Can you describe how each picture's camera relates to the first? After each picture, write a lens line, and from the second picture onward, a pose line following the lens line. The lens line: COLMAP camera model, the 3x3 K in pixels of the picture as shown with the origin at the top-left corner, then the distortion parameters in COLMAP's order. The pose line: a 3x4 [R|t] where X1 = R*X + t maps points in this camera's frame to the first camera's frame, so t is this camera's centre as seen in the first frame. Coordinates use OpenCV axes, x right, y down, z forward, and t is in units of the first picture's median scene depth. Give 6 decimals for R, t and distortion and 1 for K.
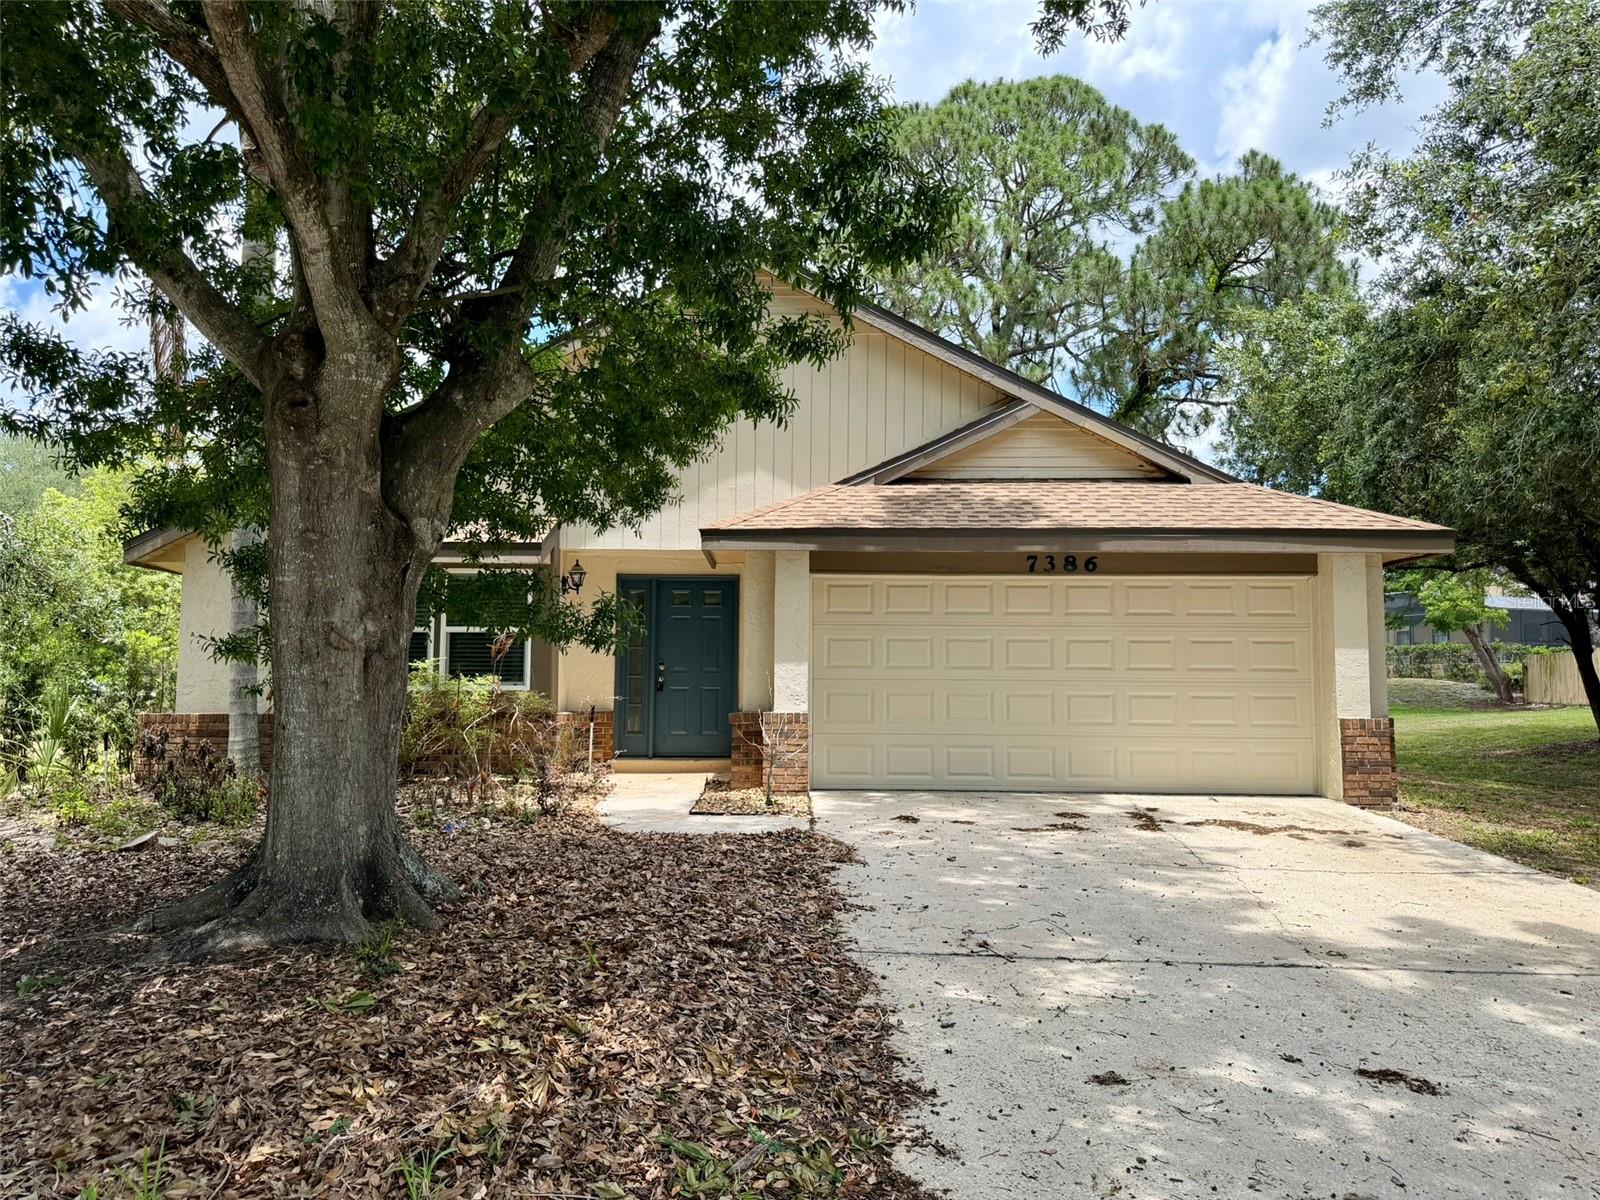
lens RADIAL K [[1128.8, 0, 800.0], [0, 1128.8, 600.0], [0, 0, 1]] dist [0.004704, 0.001938]
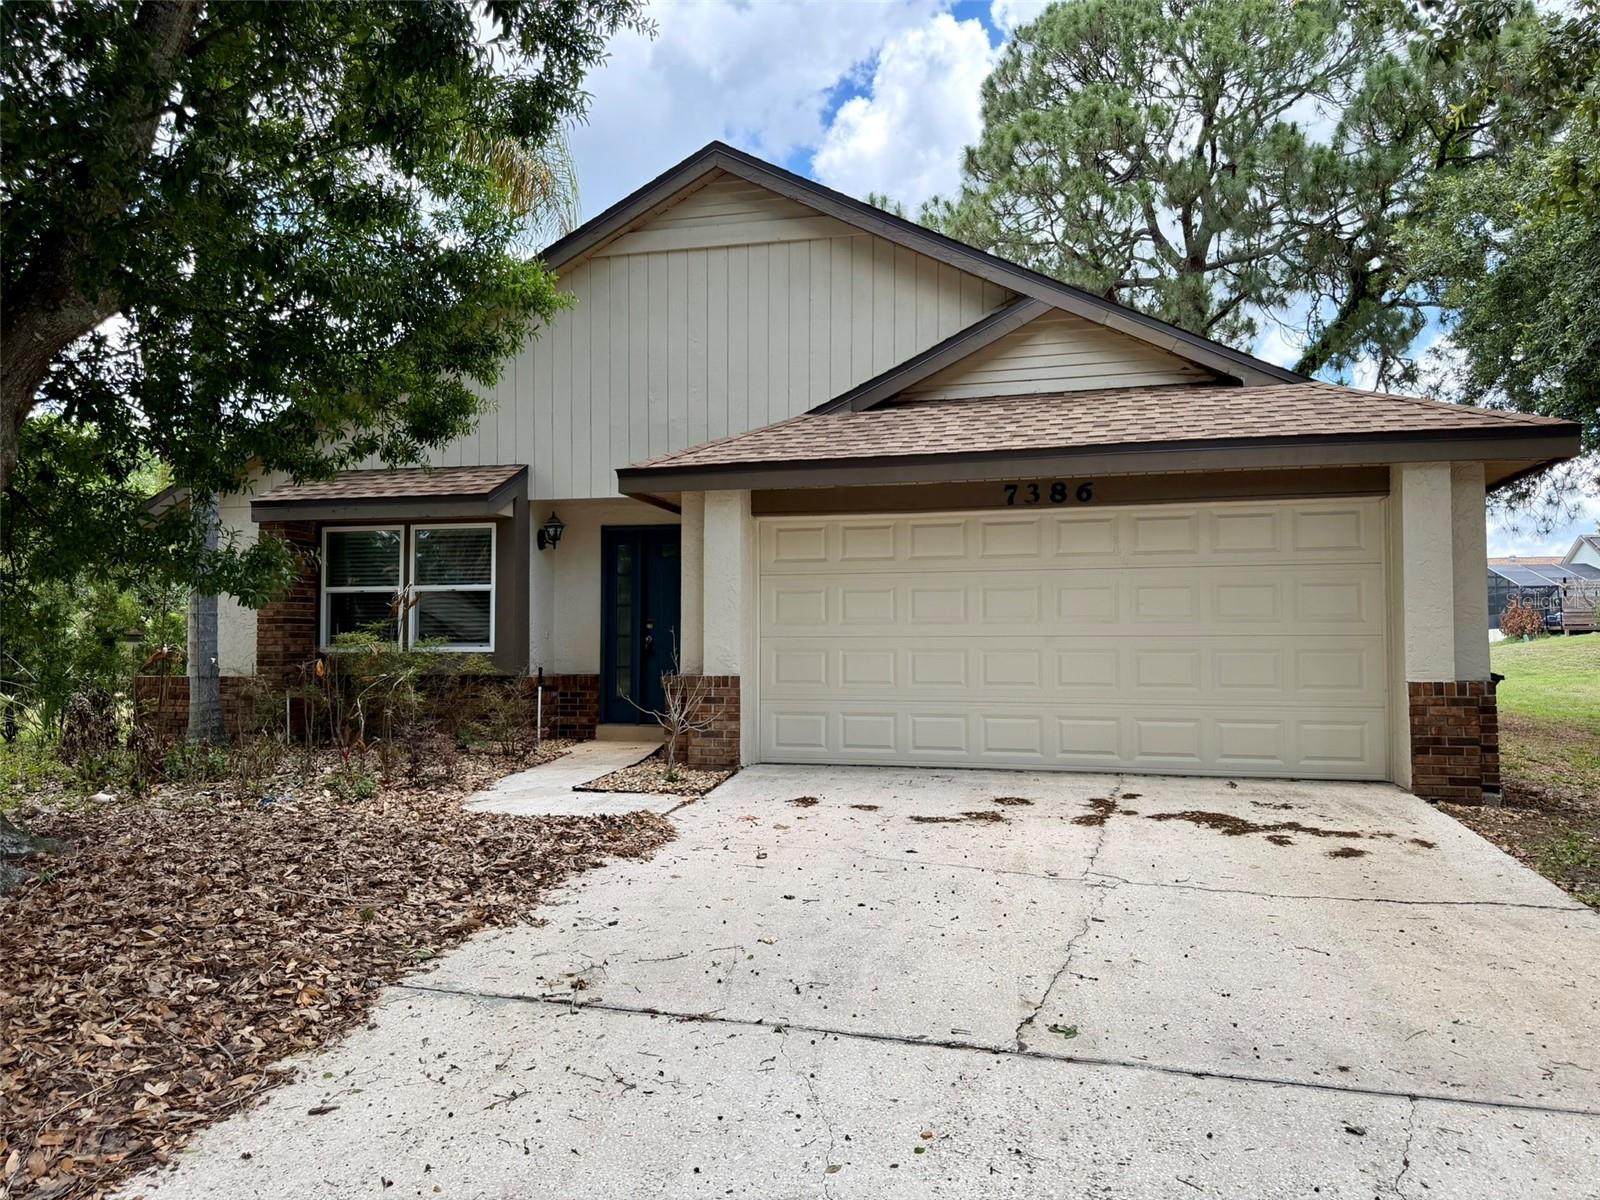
lens RADIAL K [[1128.8, 0, 800.0], [0, 1128.8, 600.0], [0, 0, 1]] dist [0.004704, 0.001938]
pose [[0.969199, -0.019606, -0.245495, 0.257081], [0.027972, 0.999139, 0.030639, 0.015128], [0.244683, -0.036563, 0.968913, 0.161837]]
